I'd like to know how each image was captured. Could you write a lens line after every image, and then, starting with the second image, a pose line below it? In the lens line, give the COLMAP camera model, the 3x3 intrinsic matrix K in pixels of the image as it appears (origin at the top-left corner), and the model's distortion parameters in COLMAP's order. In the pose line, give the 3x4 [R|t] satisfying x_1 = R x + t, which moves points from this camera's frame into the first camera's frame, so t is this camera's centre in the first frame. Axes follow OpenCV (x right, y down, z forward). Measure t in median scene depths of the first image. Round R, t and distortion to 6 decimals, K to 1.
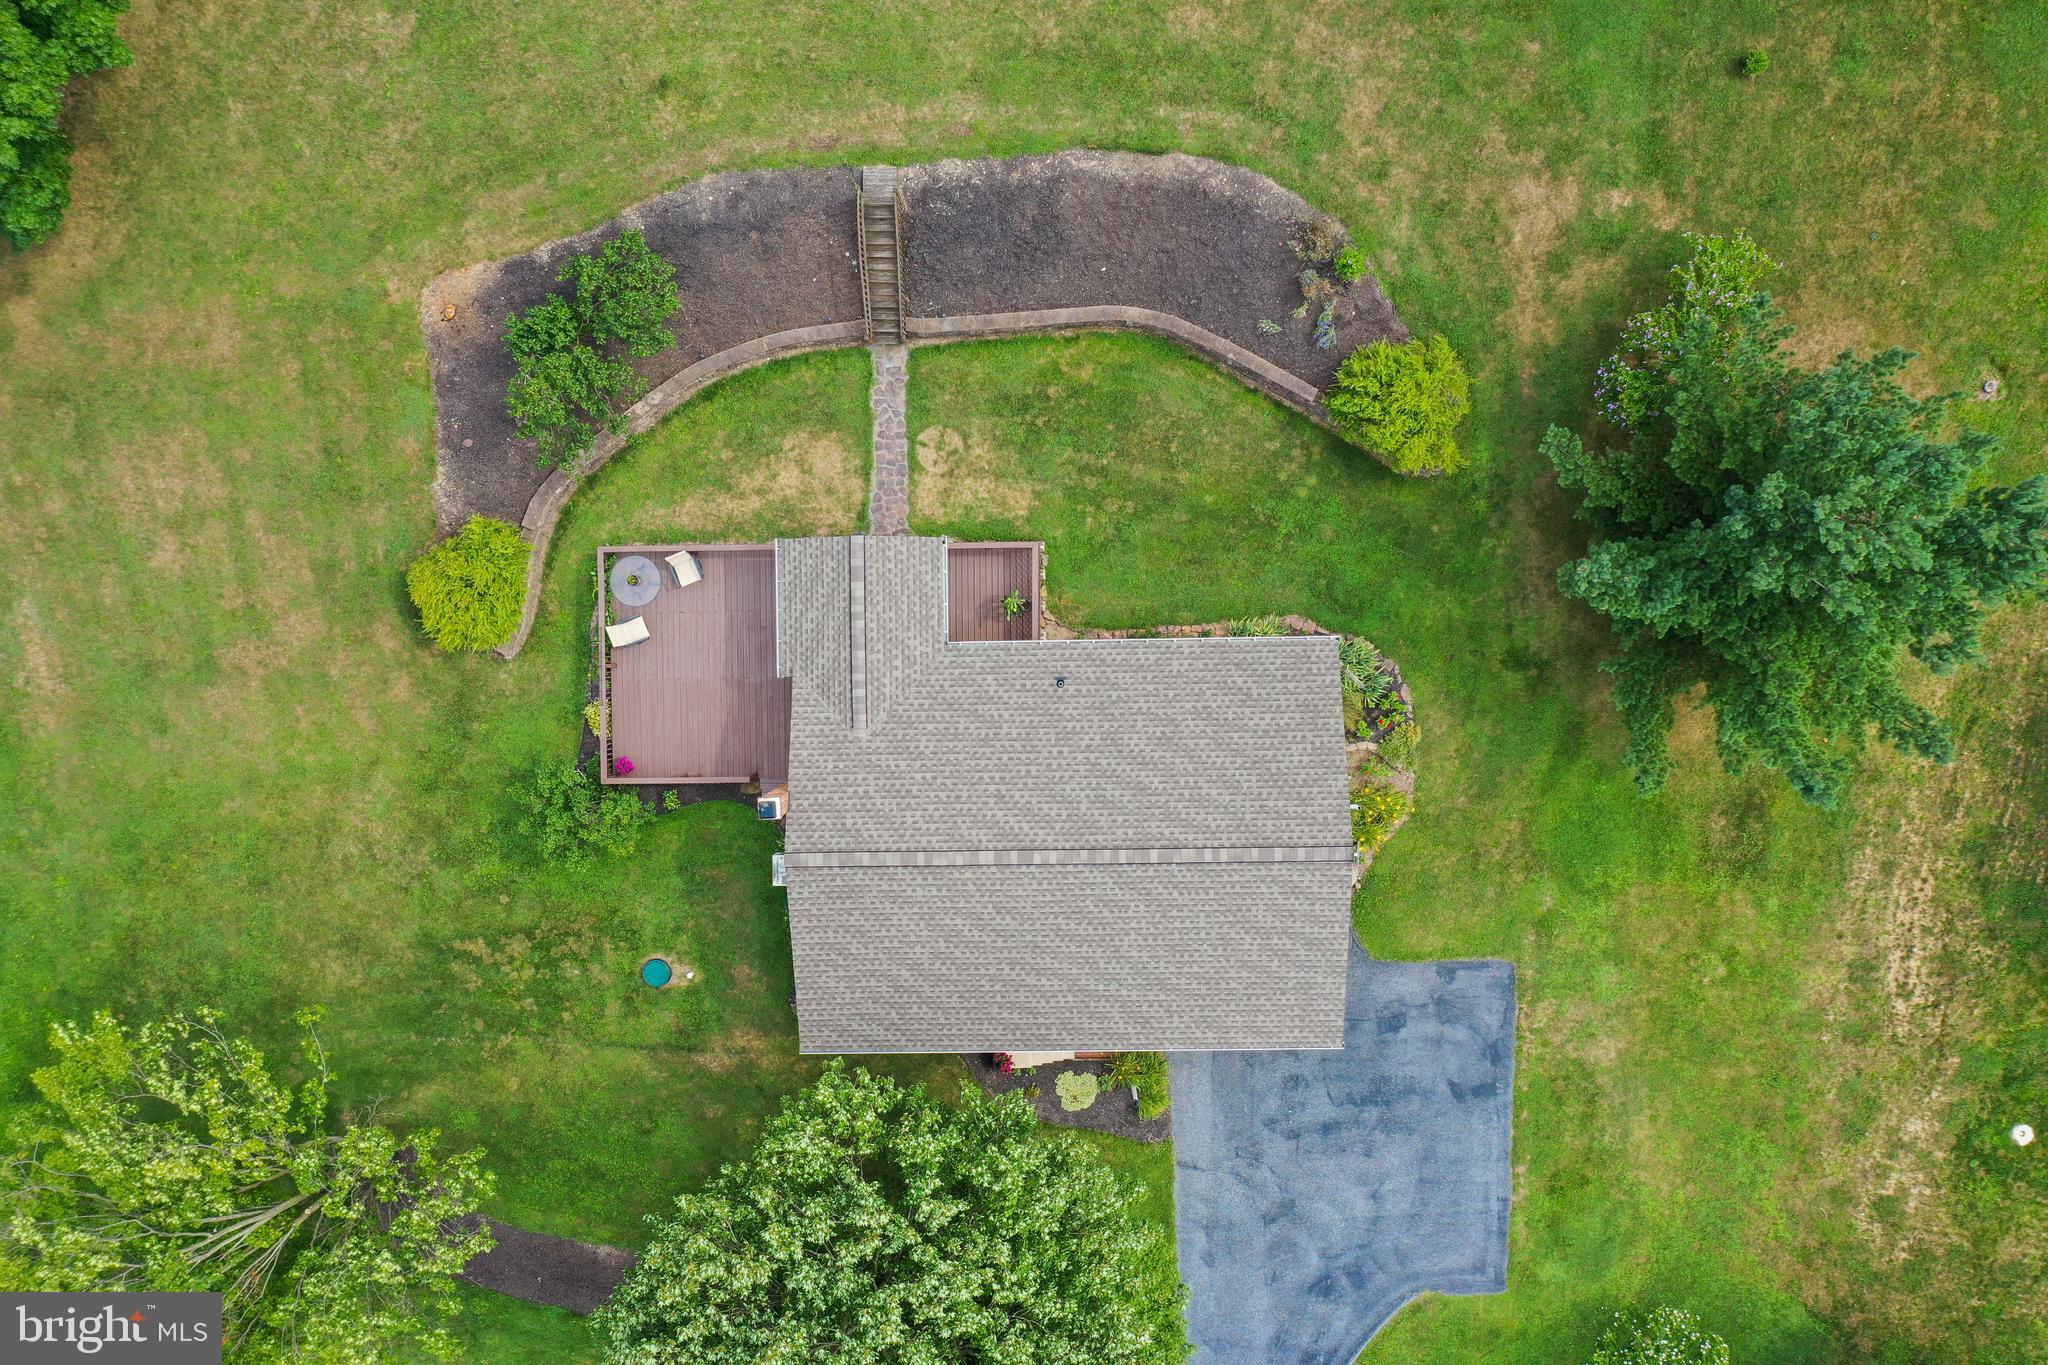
lens RADIAL K [[1602.3, 0, 1017.2], [0, 1602.3, 678.7], [0, 0, 1]] dist [-0.009572, 0.028399]
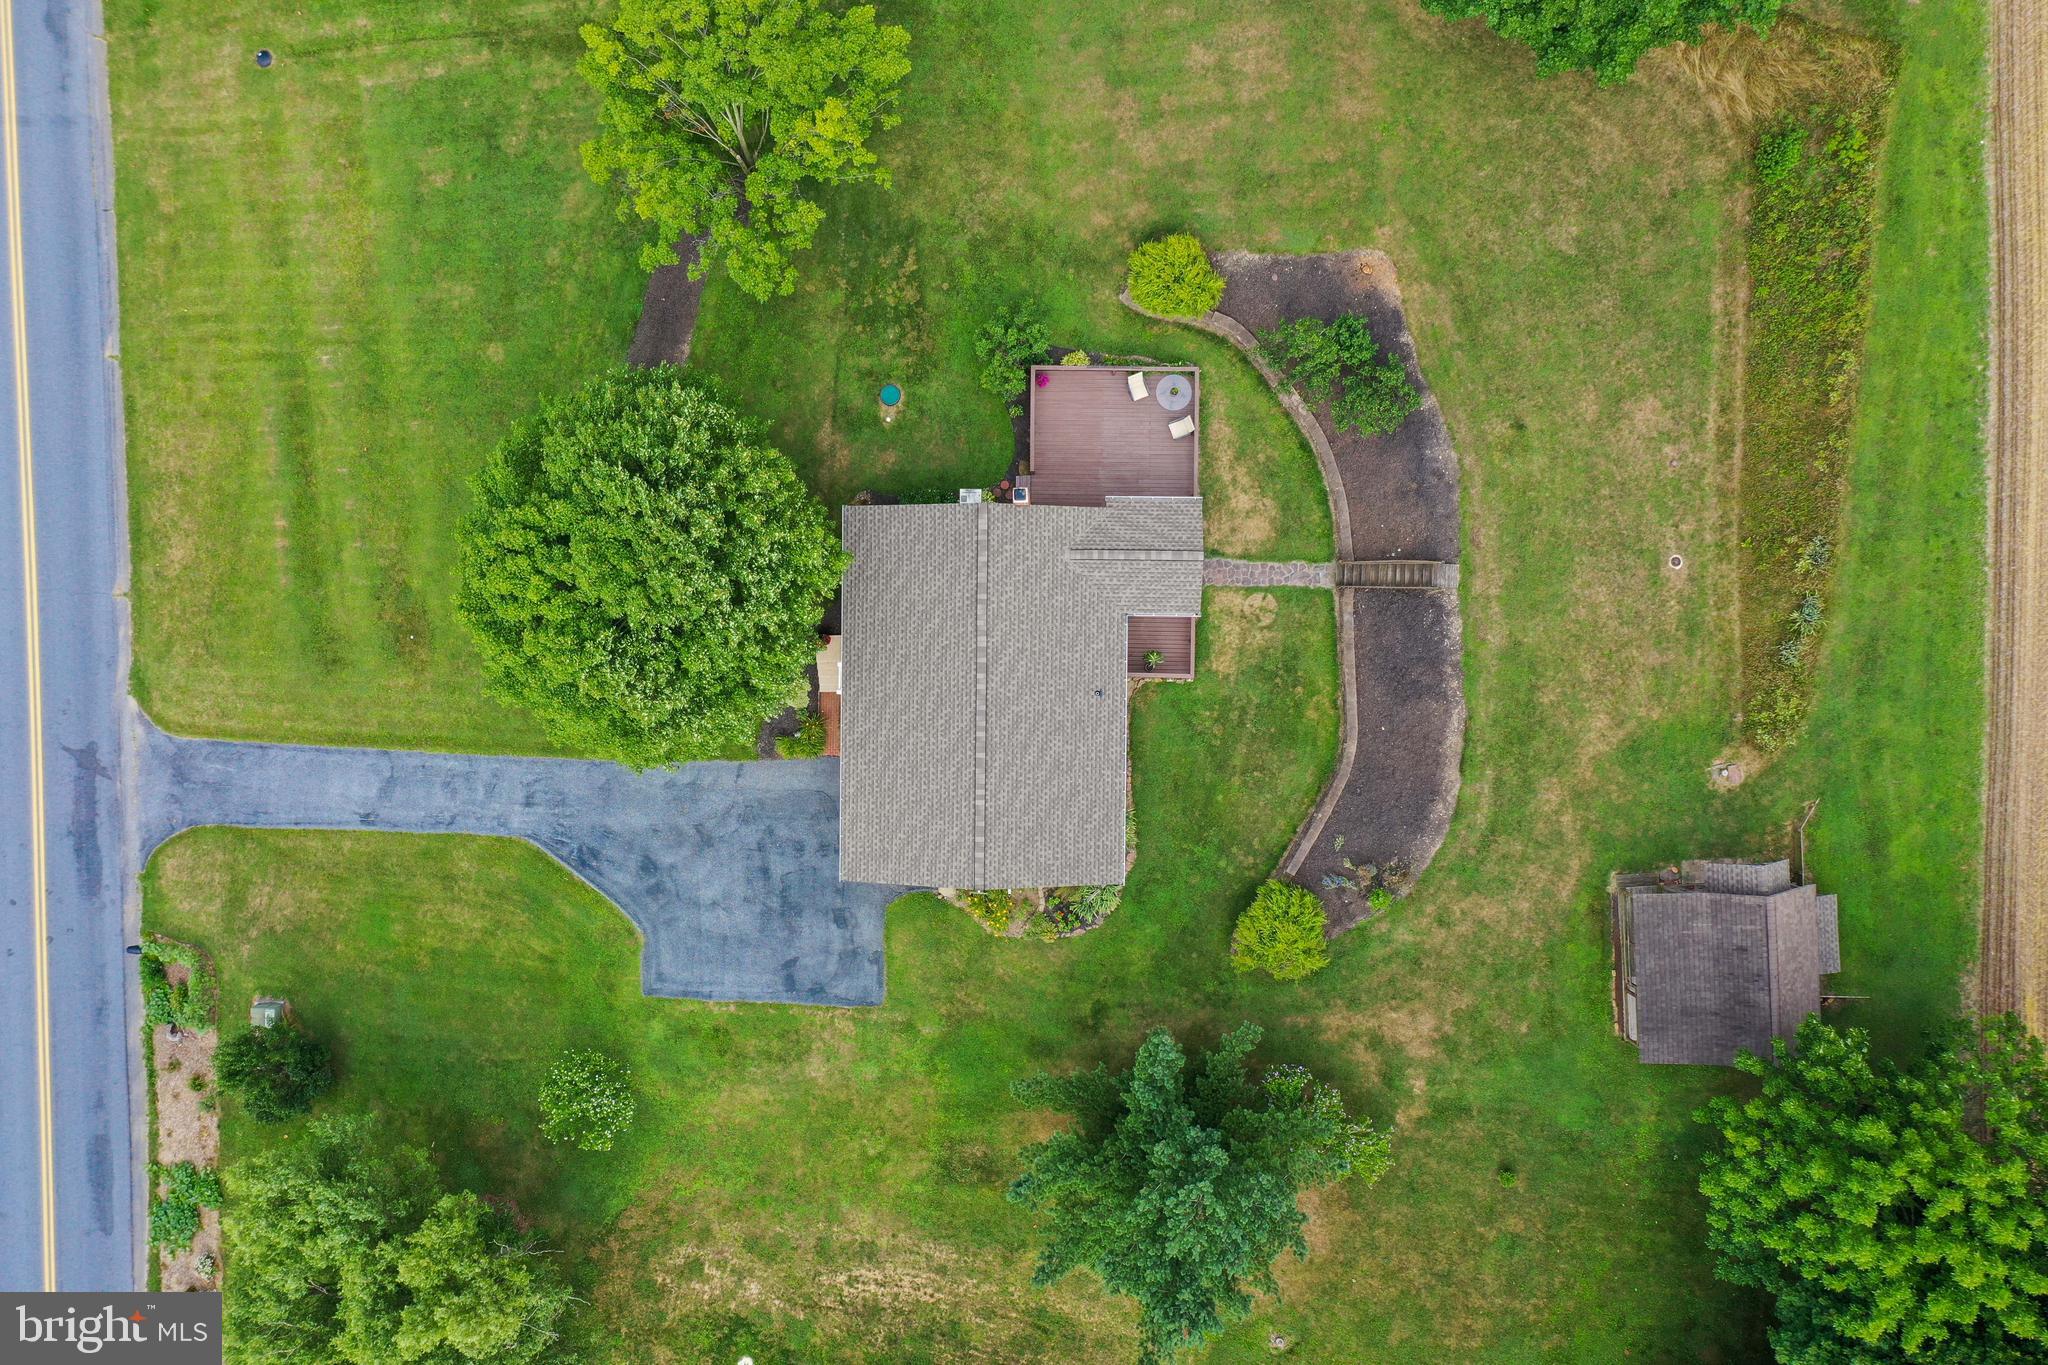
lens RADIAL K [[1602.3, 0, 1017.9], [0, 1602.3, 677.5], [0, 0, 1]] dist [-0.009572, 0.028399]
pose [[-0.024402, 0.998613, 0.046654, -0.049645], [-0.999702, -0.024379, -0.001074, 0.071388], [0.000065, -0.046666, 0.998911, -0.420515]]
